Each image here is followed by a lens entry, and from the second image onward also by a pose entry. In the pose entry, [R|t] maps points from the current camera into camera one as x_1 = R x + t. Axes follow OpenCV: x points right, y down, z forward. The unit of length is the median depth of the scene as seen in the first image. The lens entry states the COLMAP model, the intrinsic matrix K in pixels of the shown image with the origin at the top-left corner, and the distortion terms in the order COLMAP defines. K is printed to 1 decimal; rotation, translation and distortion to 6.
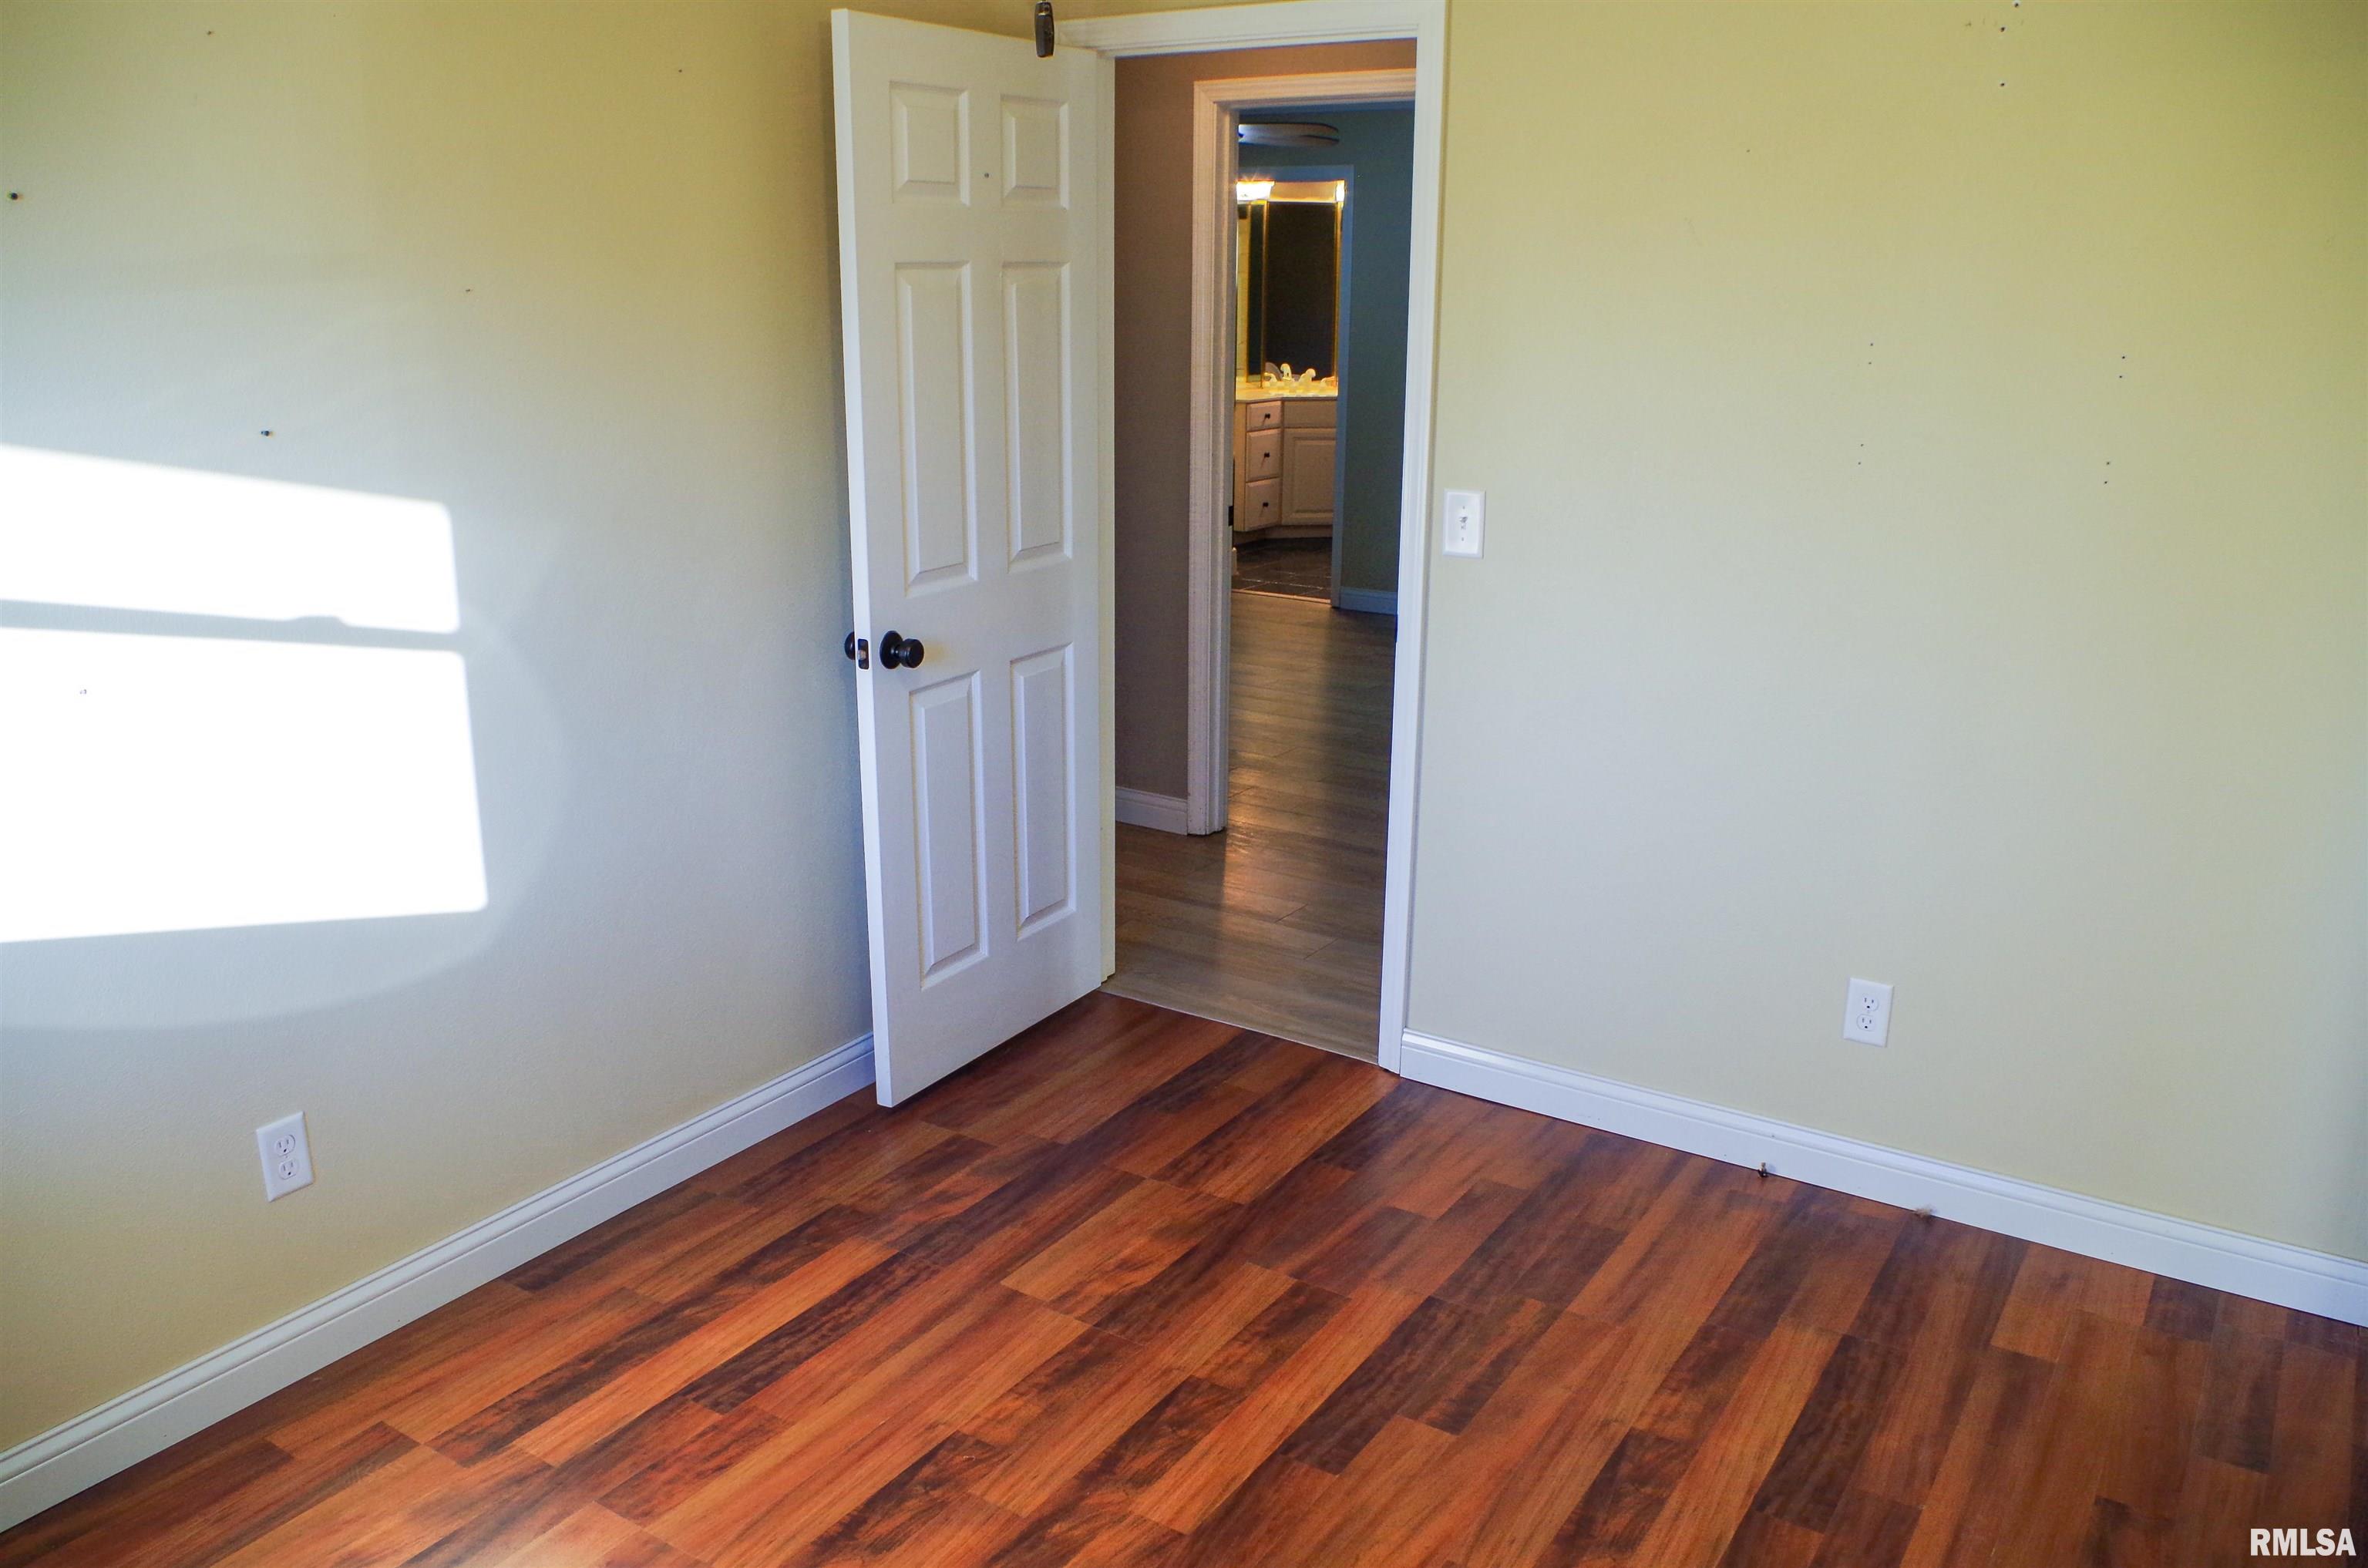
lens RADIAL K [[1837.1, 0, 1187.2], [0, 1837.1, 785.4], [0, 0, 1]] dist [-0.090383, 0.024446]
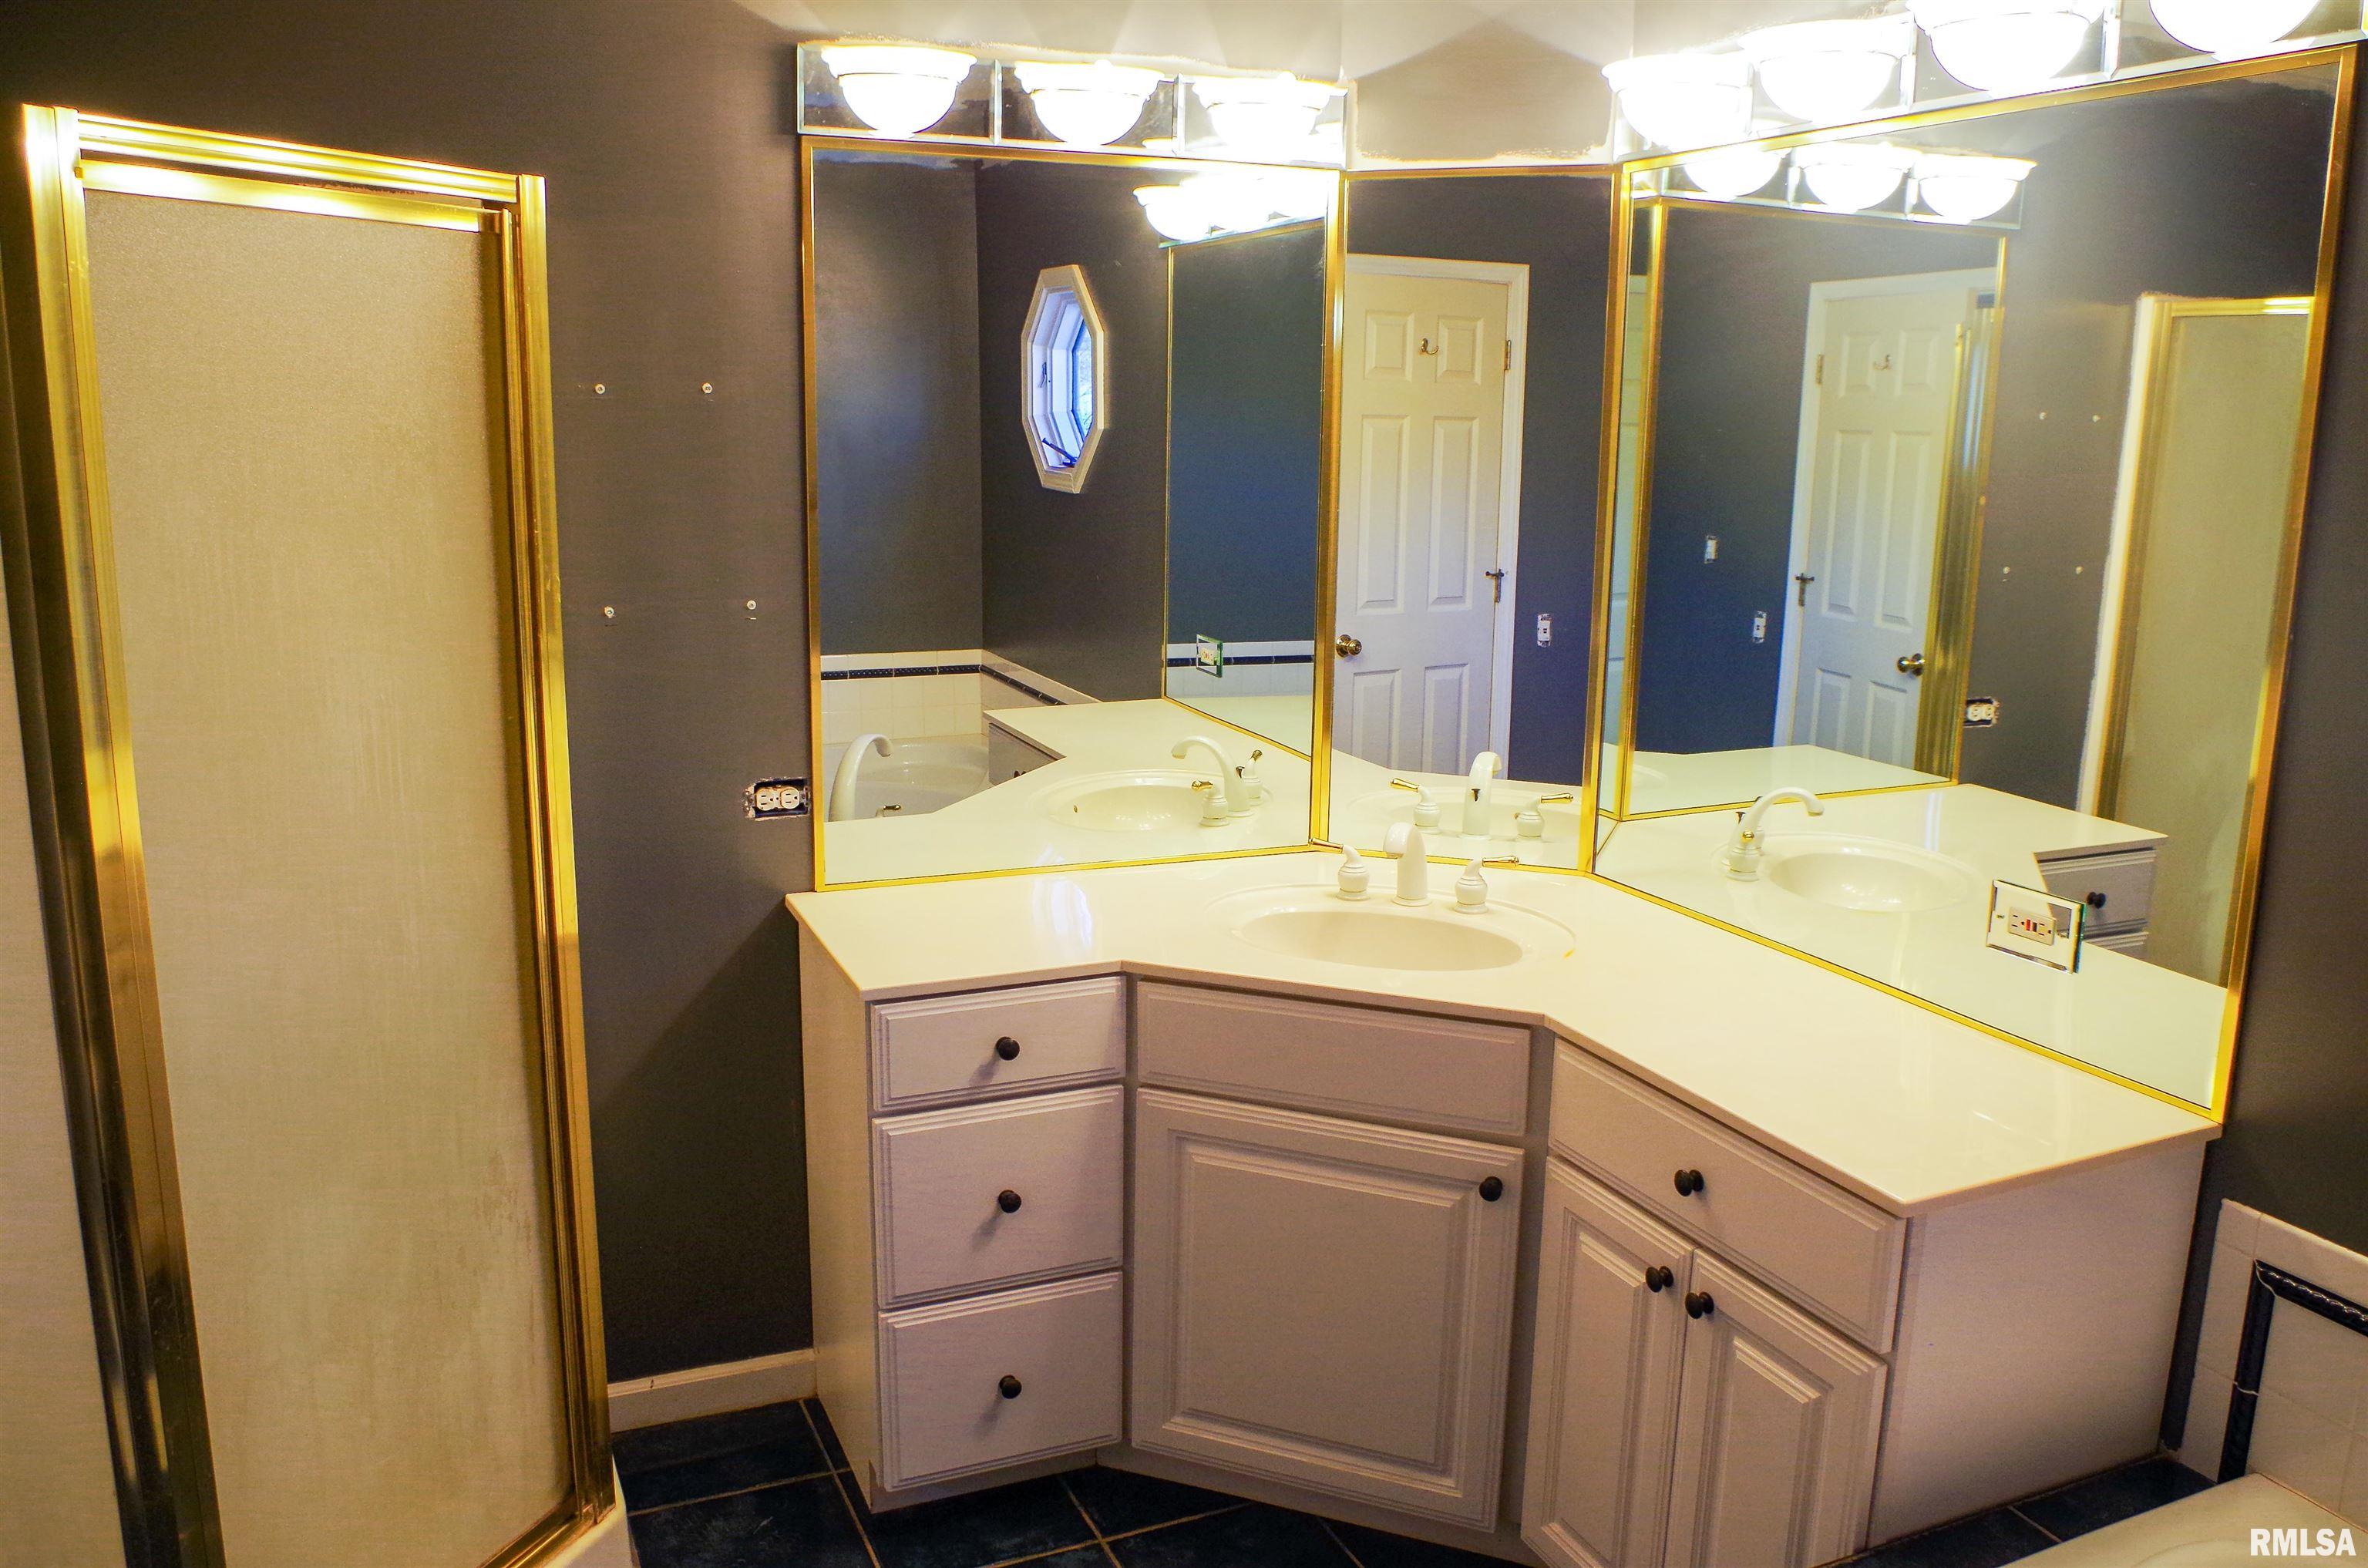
lens RADIAL K [[1837.1, 0, 1183.6], [0, 1837.1, 785.6], [0, 0, 1]] dist [-0.090383, 0.024446]
pose [[0.837772, 0.118086, -0.533098, 0.181741], [-0.157537, 0.987089, -0.028924, -0.229365], [0.522800, 0.108214, 0.845559, 0.801433]]
